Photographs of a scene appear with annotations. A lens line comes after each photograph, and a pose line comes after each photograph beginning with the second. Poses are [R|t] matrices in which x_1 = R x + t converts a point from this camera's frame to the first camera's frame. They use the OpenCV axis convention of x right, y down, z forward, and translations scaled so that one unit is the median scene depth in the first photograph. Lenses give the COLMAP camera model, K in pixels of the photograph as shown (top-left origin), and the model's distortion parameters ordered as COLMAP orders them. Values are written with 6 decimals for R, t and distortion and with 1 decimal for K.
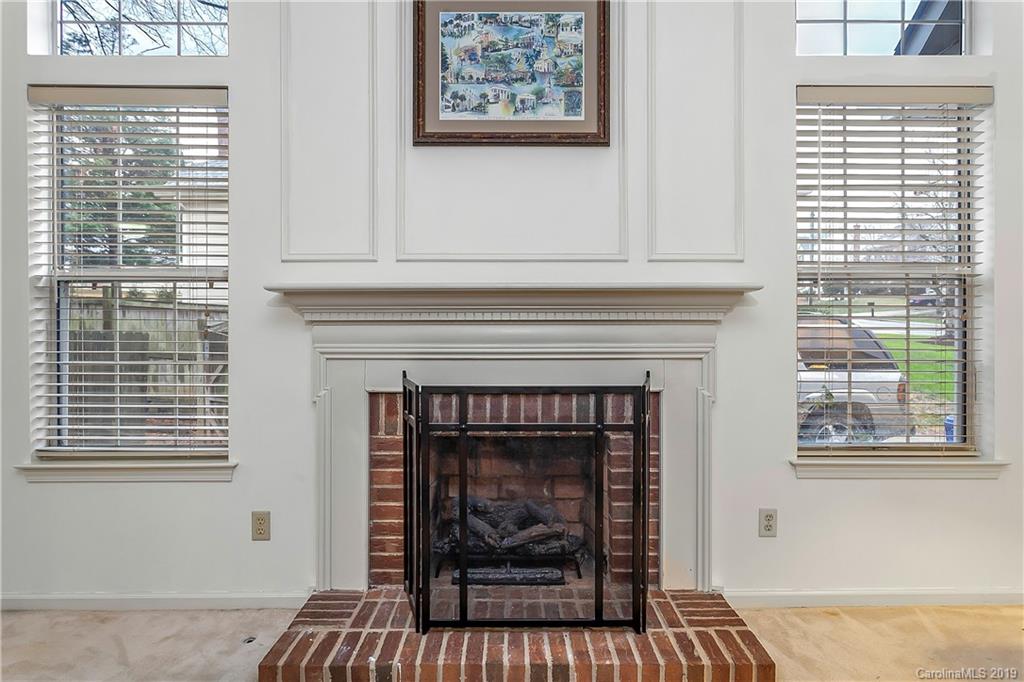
lens RADIAL K [[604.0, 0, 512.3], [0, 604.0, 339.3], [0, 0, 1]] dist [-0.023353, -0.001589]
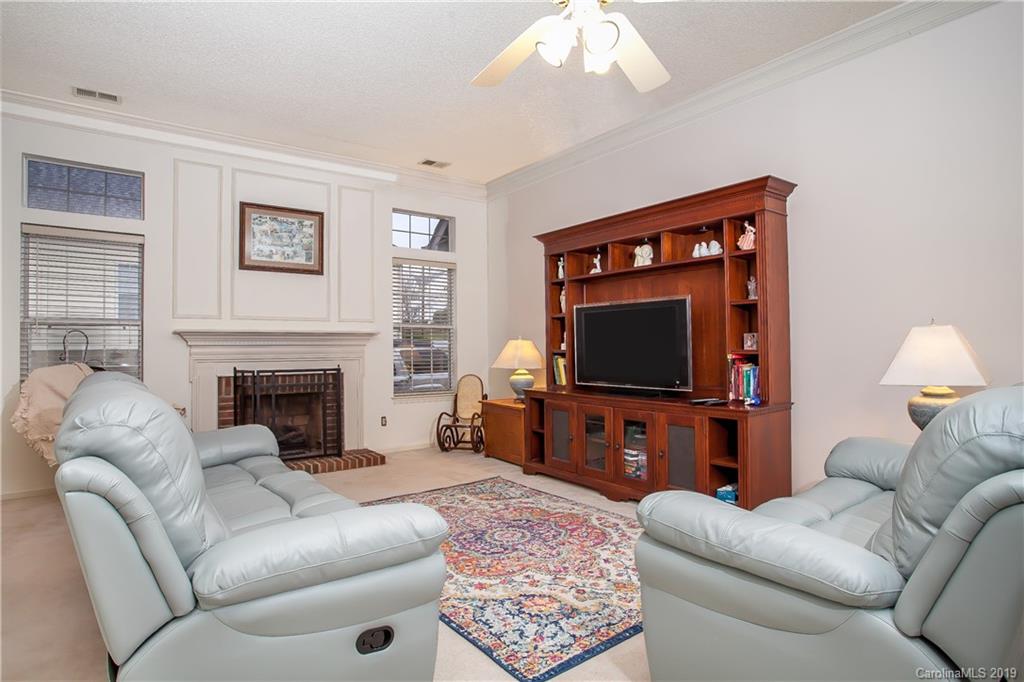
lens RADIAL K [[537.2, 0, 506.1], [0, 537.2, 344.4], [0, 0, 1]] dist [0.001566, 0.000121]
pose [[0.798920, -0.000249, 0.601437, -0.583508], [0.010704, 0.999847, -0.013805, 0.005344], [-0.601342, 0.017467, 0.798801, -1.253753]]
